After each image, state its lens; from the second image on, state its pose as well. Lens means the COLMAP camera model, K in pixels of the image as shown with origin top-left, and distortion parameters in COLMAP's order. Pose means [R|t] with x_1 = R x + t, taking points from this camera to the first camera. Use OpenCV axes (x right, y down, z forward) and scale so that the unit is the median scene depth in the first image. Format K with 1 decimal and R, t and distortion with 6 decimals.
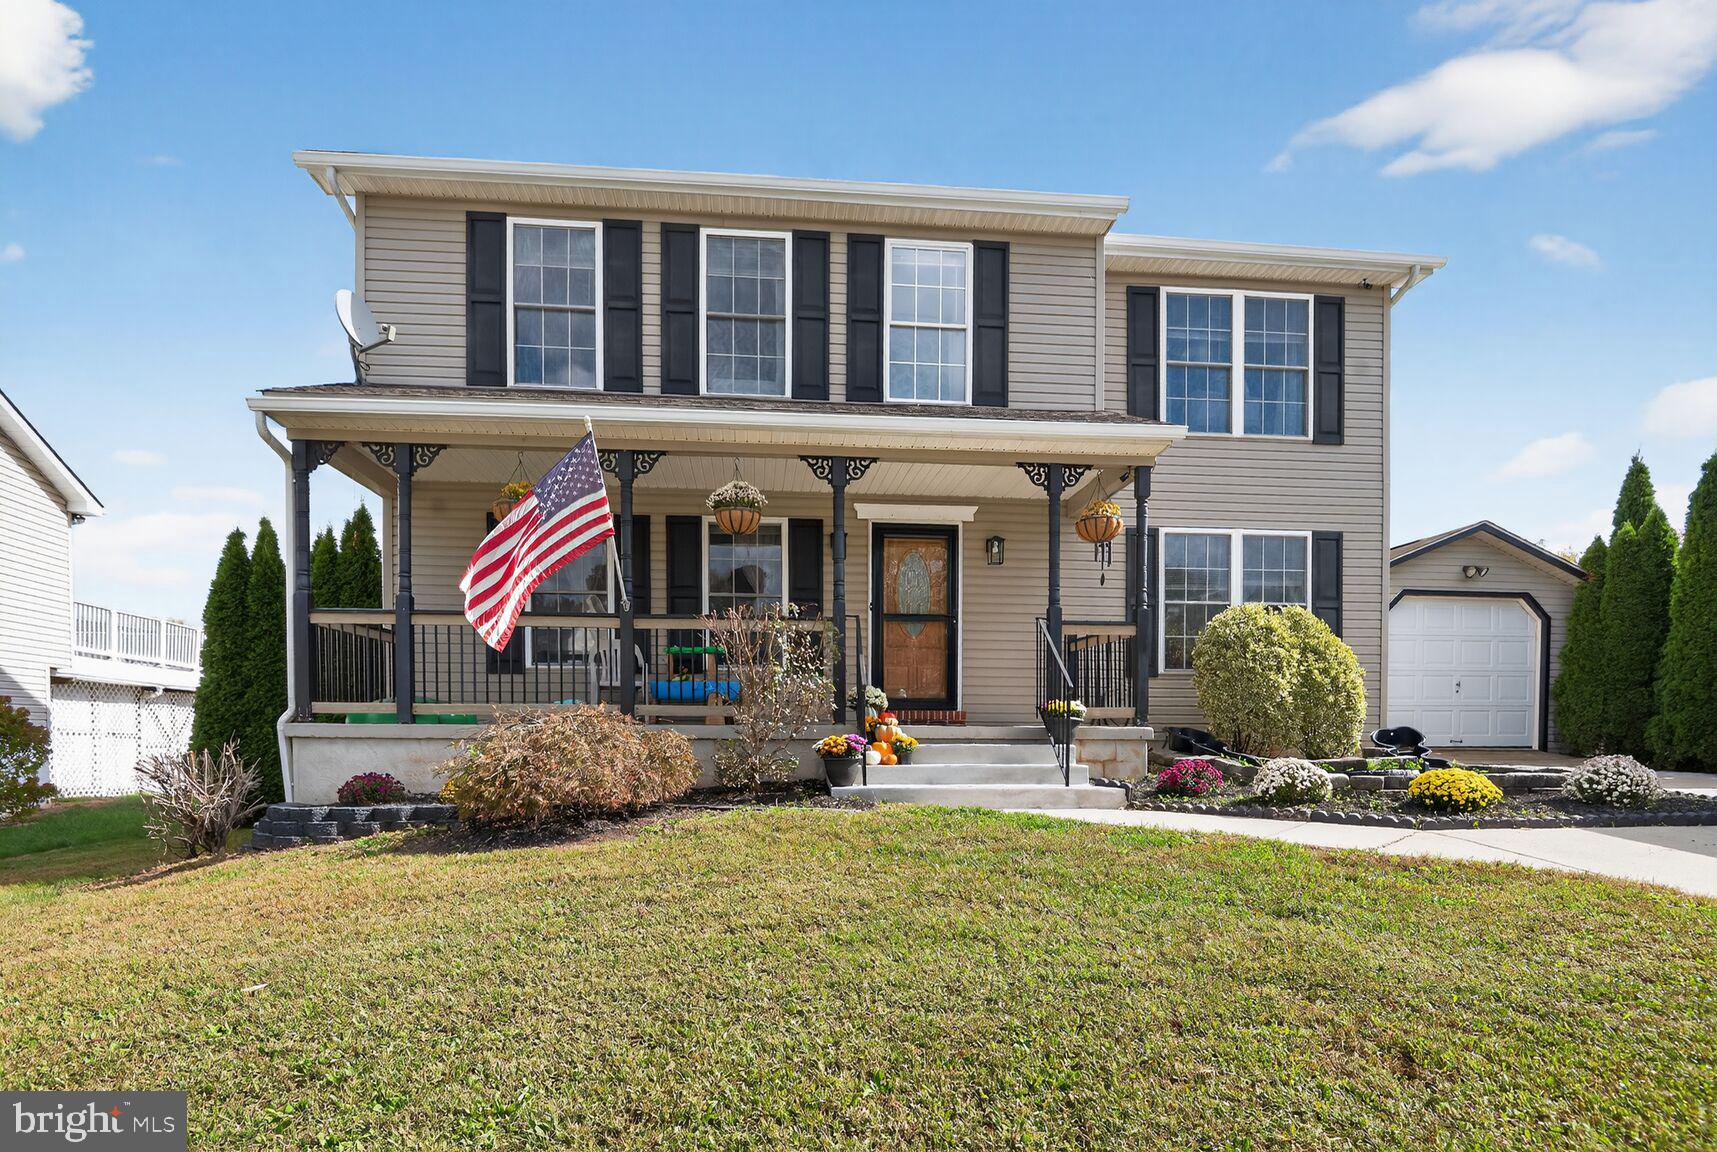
lens RADIAL K [[741.1, 0, 858.2], [0, 741.1, 731.9], [0, 0, 1]] dist [0.000853, -0.000120]
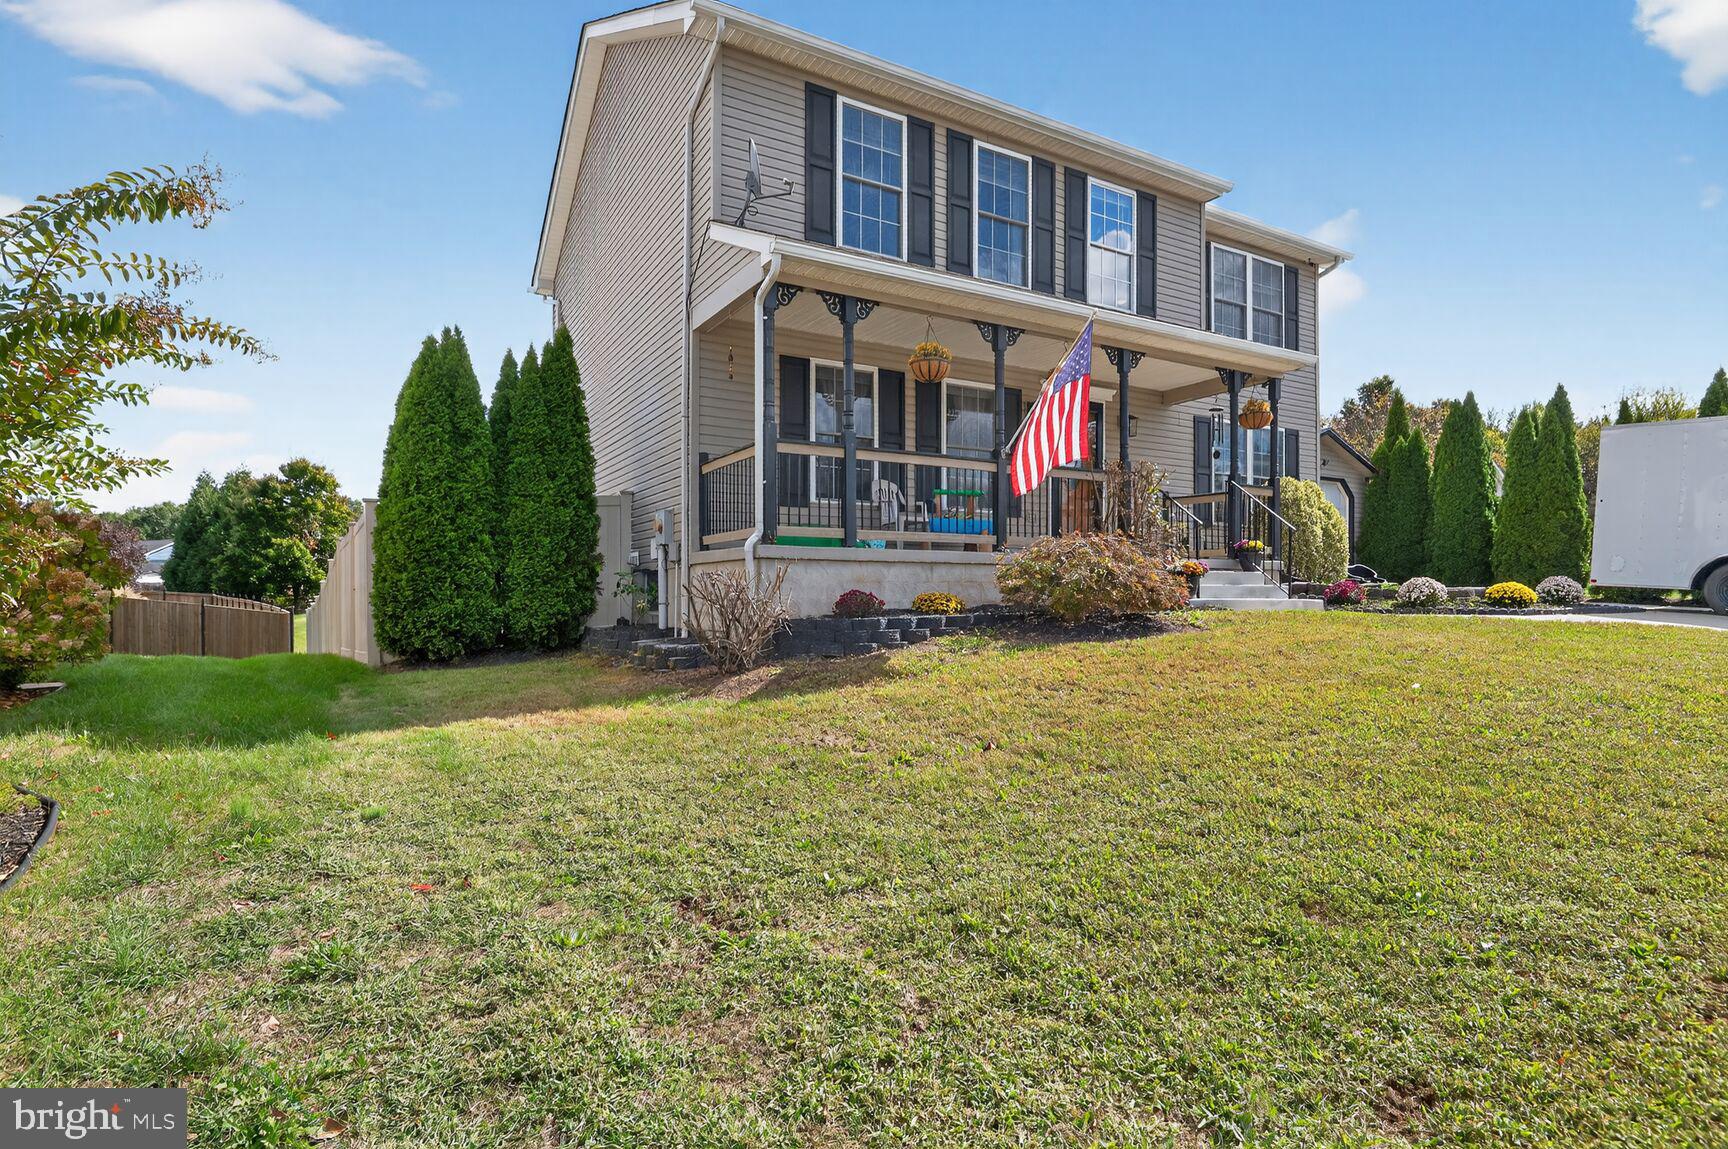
lens RADIAL K [[833.9, 0, 864.0], [0, 833.9, 574.5], [0, 0, 1]] dist [-0.003451, -0.001245]
pose [[0.912324, 0.007781, 0.409396, -0.893149], [-0.001330, 0.999870, -0.016039, 0.038769], [-0.409468, 0.014088, 0.912216, -0.132226]]
